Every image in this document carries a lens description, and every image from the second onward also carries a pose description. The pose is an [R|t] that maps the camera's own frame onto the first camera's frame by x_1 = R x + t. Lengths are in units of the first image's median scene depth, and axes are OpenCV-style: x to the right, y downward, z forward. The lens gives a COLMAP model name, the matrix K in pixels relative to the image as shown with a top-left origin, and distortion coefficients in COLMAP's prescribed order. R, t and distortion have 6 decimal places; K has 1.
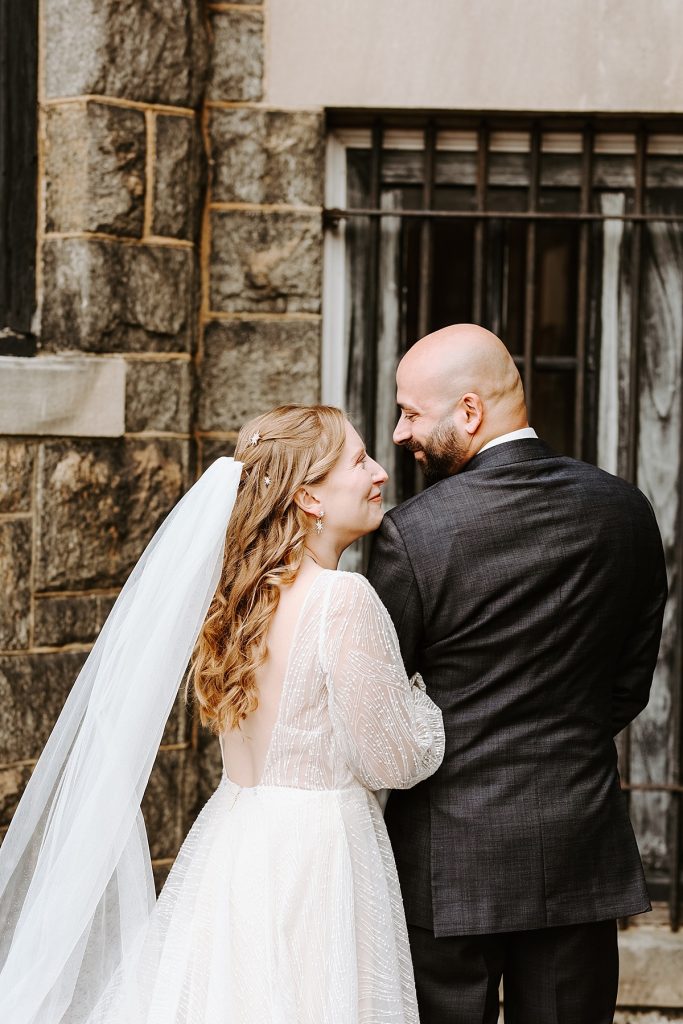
lens RADIAL K [[2511.2, 0, 341.5], [0, 2511.2, 512.0], [0, 0, 1]] dist [0.054101, 0.411121]
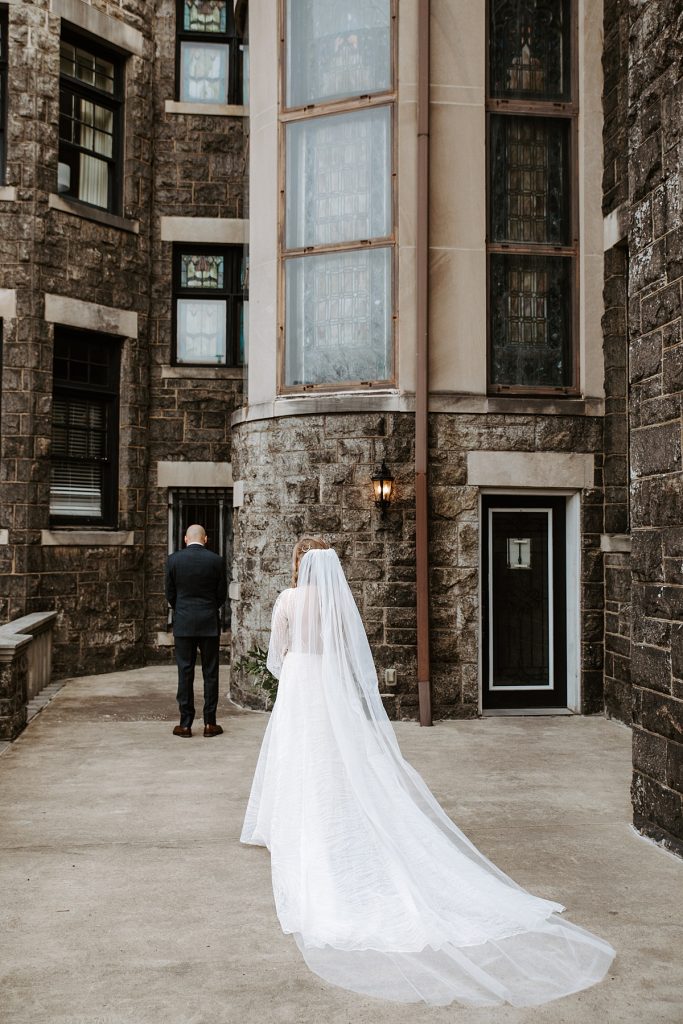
lens RADIAL K [[1089.1, 0, 337.3], [0, 1089.1, 505.7], [0, 0, 1]] dist [-0.042419, 0.013934]
pose [[0.992372, -0.012087, 0.122683, 0.070158], [0.019772, 0.997904, -0.061618, 0.041181], [-0.121681, 0.063574, 0.990531, -1.471587]]
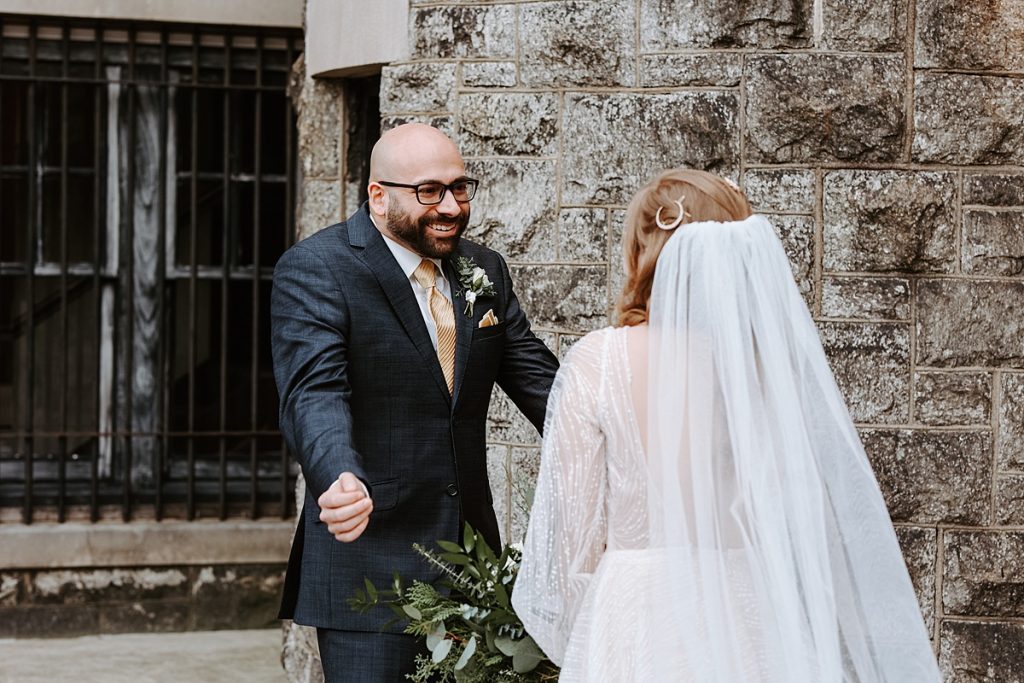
lens RADIAL K [[2511.2, 0, 512.0], [0, 2511.2, 341.5], [0, 0, 1]] dist [0.054101, 0.411121]
pose [[0.948104, -0.012518, 0.317713, -0.169977], [0.008469, 0.999864, 0.014122, 0.029360], [-0.317846, -0.010698, 0.948082, -0.627100]]
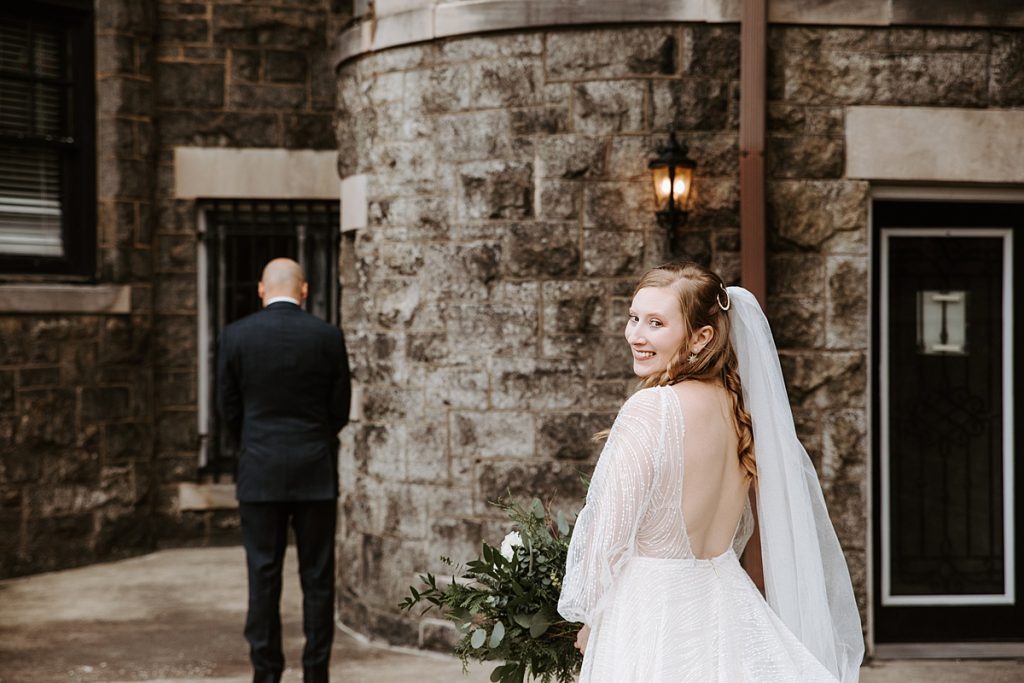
lens RADIAL K [[1811.7, 0, 512.0], [0, 1811.7, 341.5], [0, 0, 1]] dist [0.101135, 0.232214]
pose [[0.987220, -0.021000, 0.157975, 0.017139], [0.023876, 0.999582, -0.016326, 0.046189], [-0.157566, 0.019889, 0.987308, -1.103664]]
